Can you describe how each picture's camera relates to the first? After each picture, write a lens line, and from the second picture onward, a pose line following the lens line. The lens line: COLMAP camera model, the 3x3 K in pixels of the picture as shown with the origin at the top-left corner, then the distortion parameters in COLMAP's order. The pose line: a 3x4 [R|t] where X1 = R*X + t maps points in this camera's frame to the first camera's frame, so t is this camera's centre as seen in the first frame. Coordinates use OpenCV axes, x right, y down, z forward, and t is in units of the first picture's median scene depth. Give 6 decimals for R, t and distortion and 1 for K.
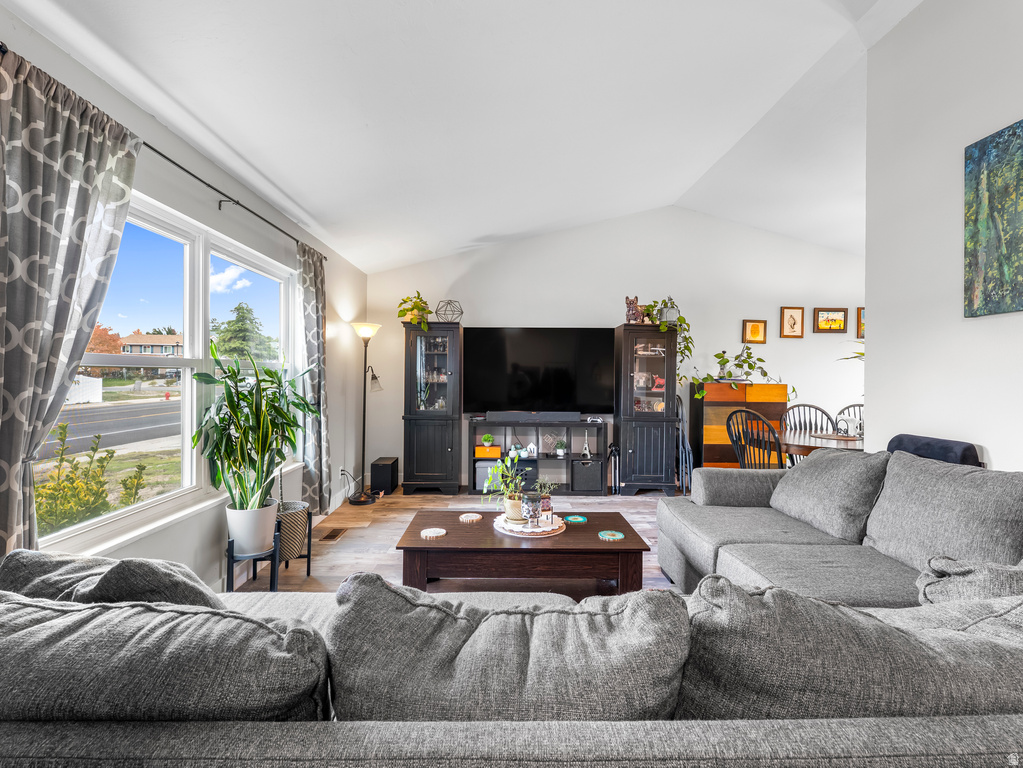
lens RADIAL K [[472.5, 0, 512.2], [0, 472.5, 380.8], [0, 0, 1]] dist [0.001511, -0.000873]
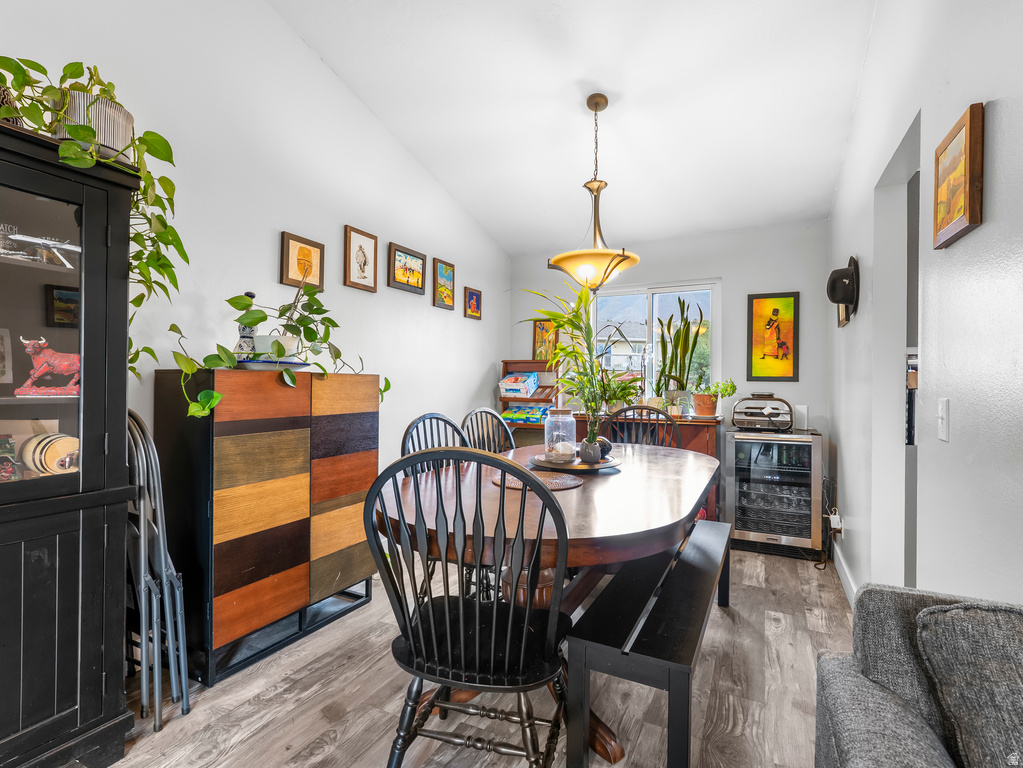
lens RADIAL K [[512.7, 0, 519.0], [0, 512.7, 382.0], [0, 0, 1]] dist [-0.002209, -0.000608]
pose [[0.462549, -0.008220, 0.886556, 0.170148], [-0.000681, 0.999953, 0.009627, 0.009397], [-0.886594, -0.005056, 0.462522, 0.611261]]
